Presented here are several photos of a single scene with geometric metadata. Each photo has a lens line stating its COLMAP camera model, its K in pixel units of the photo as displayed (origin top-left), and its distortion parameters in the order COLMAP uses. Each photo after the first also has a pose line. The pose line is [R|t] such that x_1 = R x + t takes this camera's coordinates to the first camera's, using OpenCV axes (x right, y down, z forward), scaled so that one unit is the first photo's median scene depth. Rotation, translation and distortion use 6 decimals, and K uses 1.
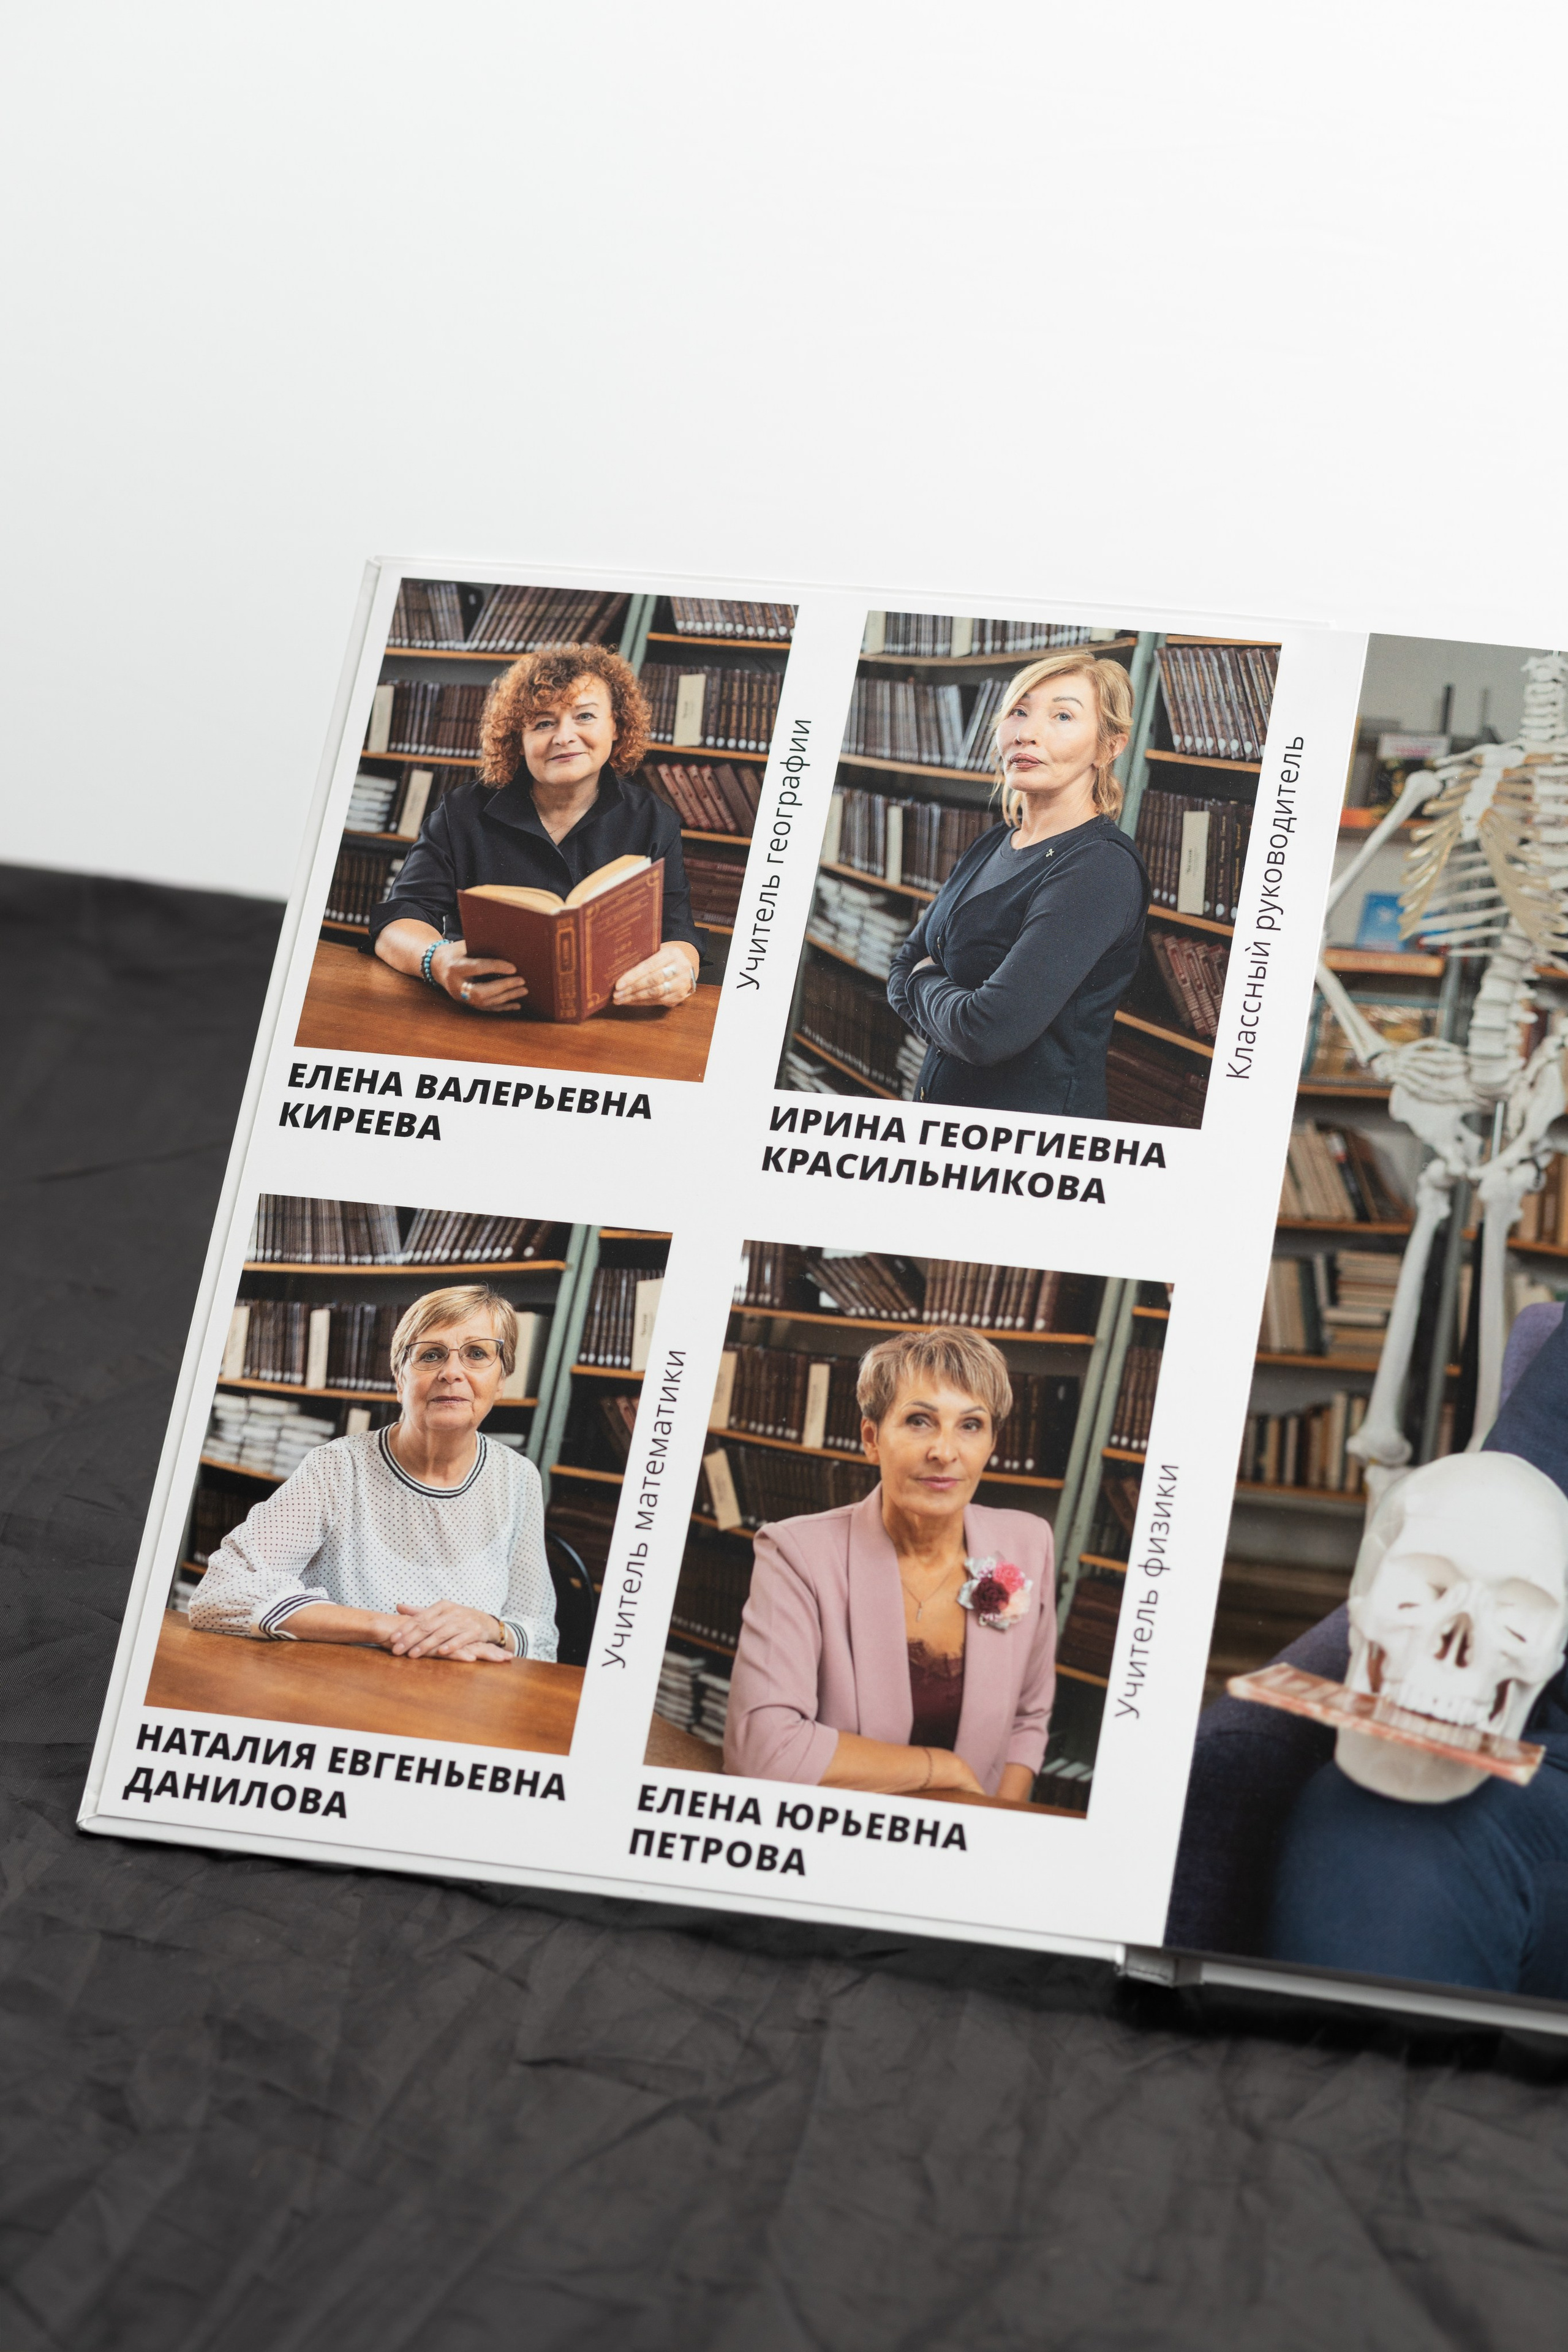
lens RADIAL K [[6323.3, 0, 777.3], [0, 6323.3, 1172.1], [0, 0, 1]] dist [-0.113405, 0.000000]
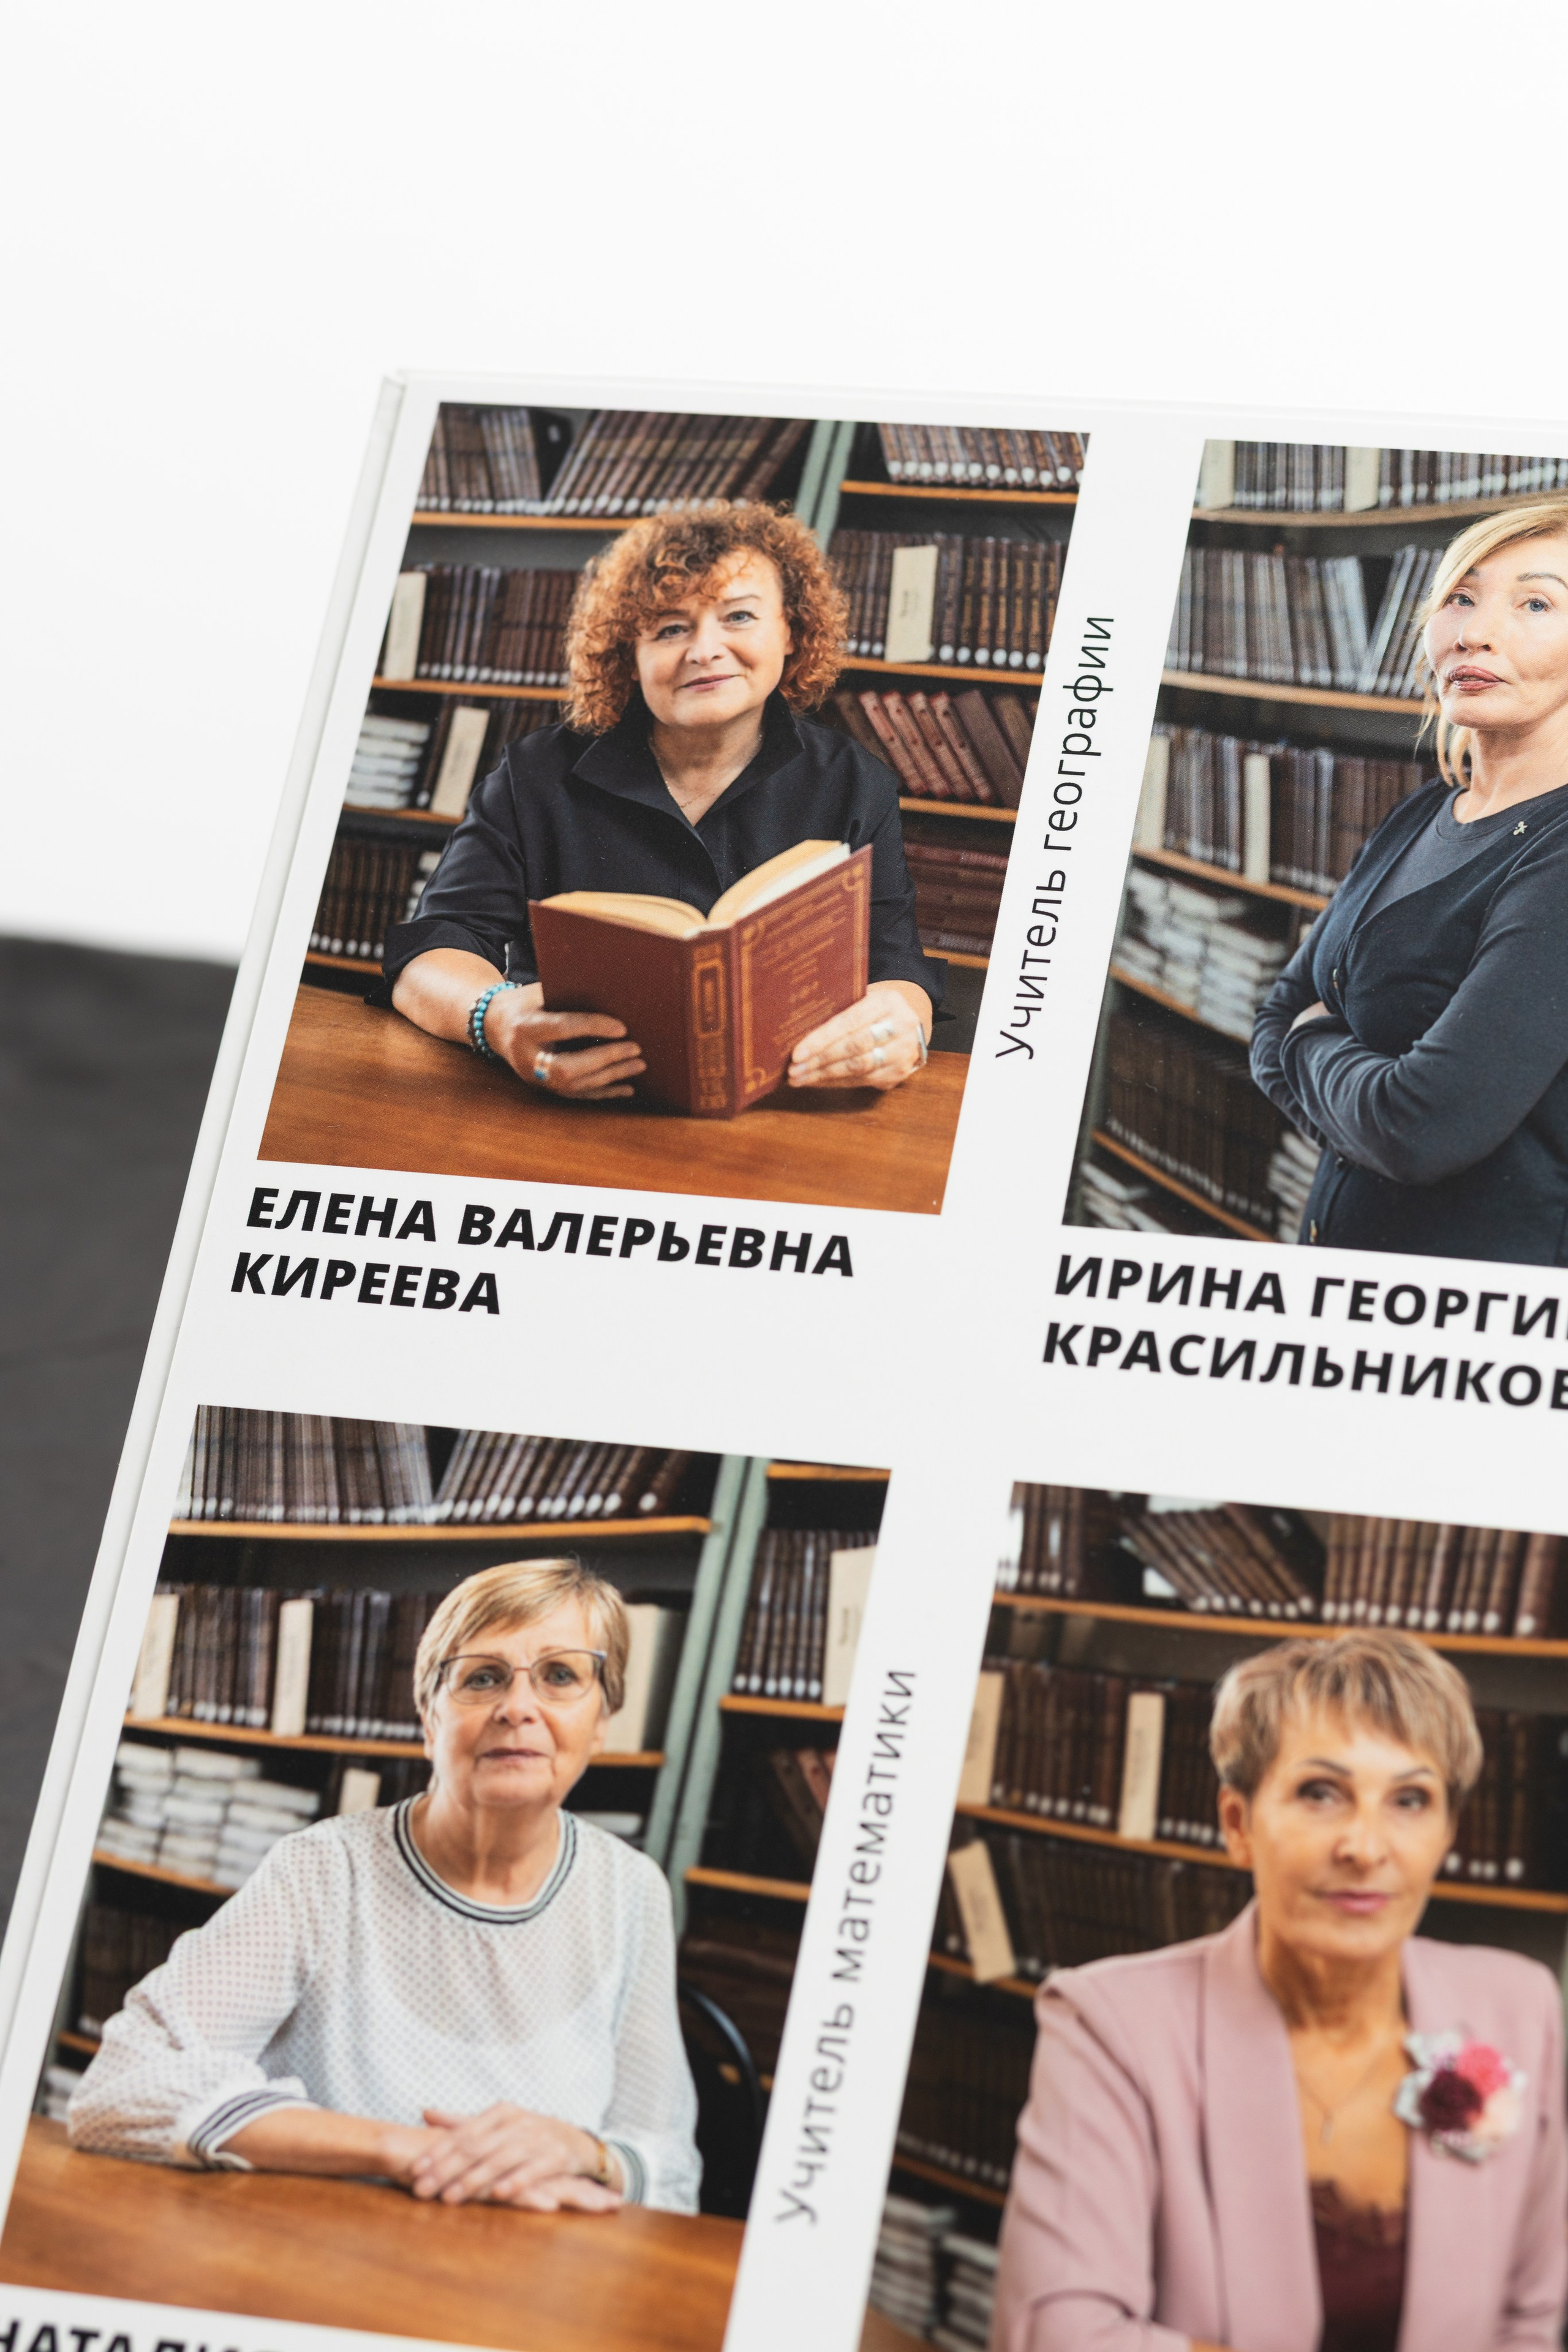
lens RADIAL K [[6323.3, 0, 792.7], [0, 6323.3, 1181.9], [0, 0, 1]] dist [-0.113405, 0.000000]
pose [[0.999796, -0.004222, -0.019728, -0.014015], [0.003603, 0.999503, -0.031331, 0.001256], [0.019850, 0.031253, 0.999314, 0.409347]]
